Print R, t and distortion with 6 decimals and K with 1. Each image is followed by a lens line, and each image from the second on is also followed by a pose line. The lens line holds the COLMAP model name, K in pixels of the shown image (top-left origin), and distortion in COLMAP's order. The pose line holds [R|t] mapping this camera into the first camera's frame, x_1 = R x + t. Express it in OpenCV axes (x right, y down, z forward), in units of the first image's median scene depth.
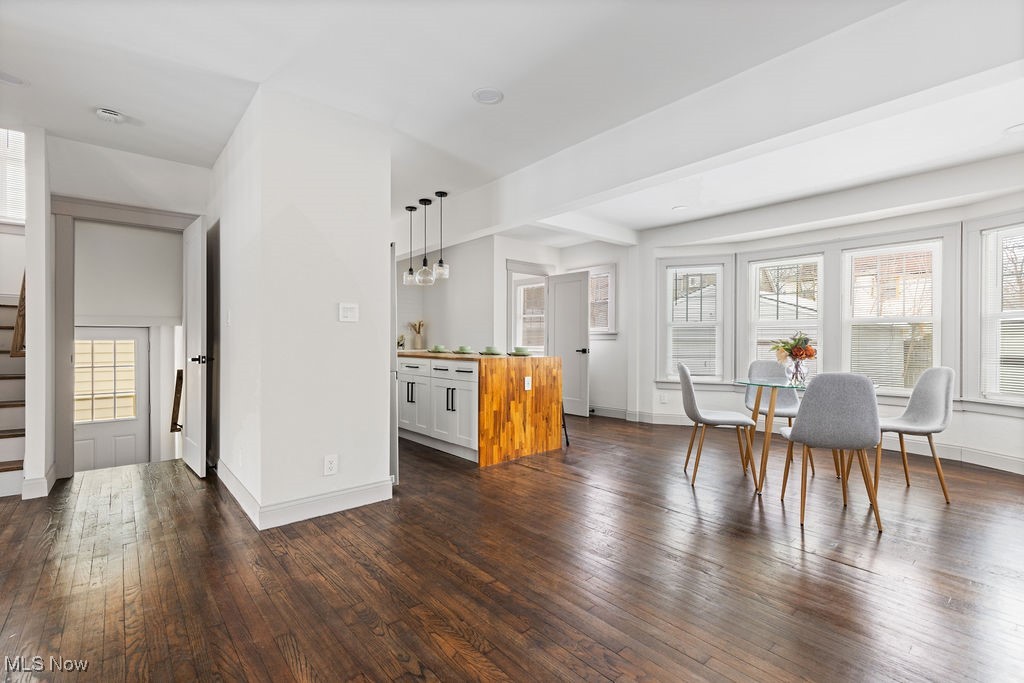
lens RADIAL K [[466.2, 0, 512.6], [0, 466.2, 342.6], [0, 0, 1]] dist [0.000950, -0.000433]
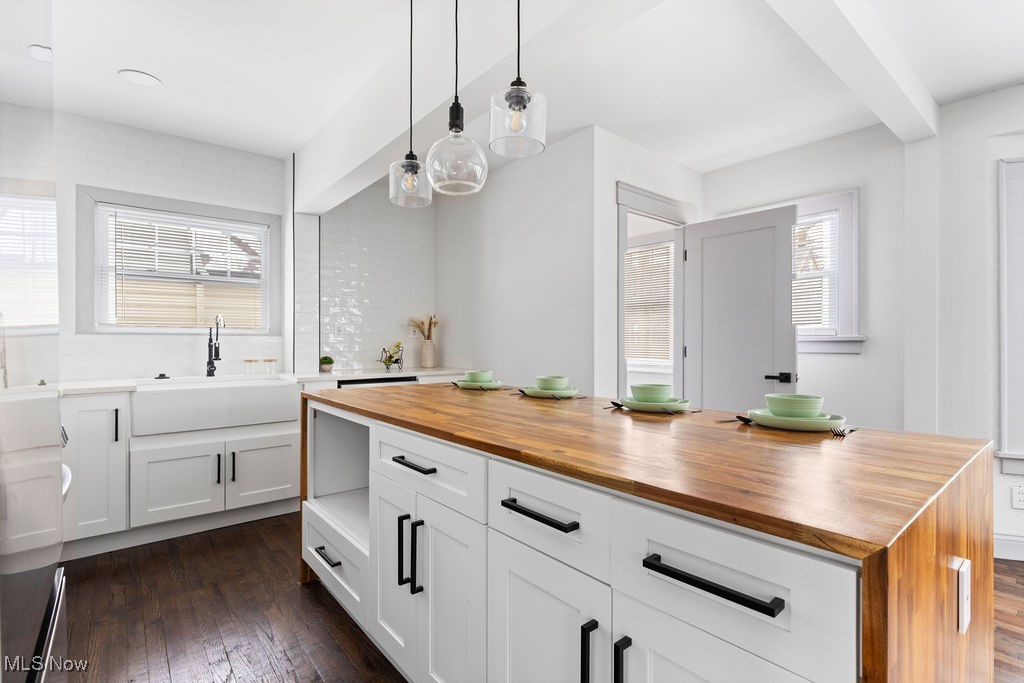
lens RADIAL K [[482.1, 0, 512.1], [0, 482.1, 340.1], [0, 0, 1]] dist [0.000414, -0.000010]
pose [[0.999811, -0.002741, -0.019267, -0.108966], [0.002649, 0.999985, -0.004784, -0.017906], [0.019280, 0.004733, 0.999803, 0.514055]]
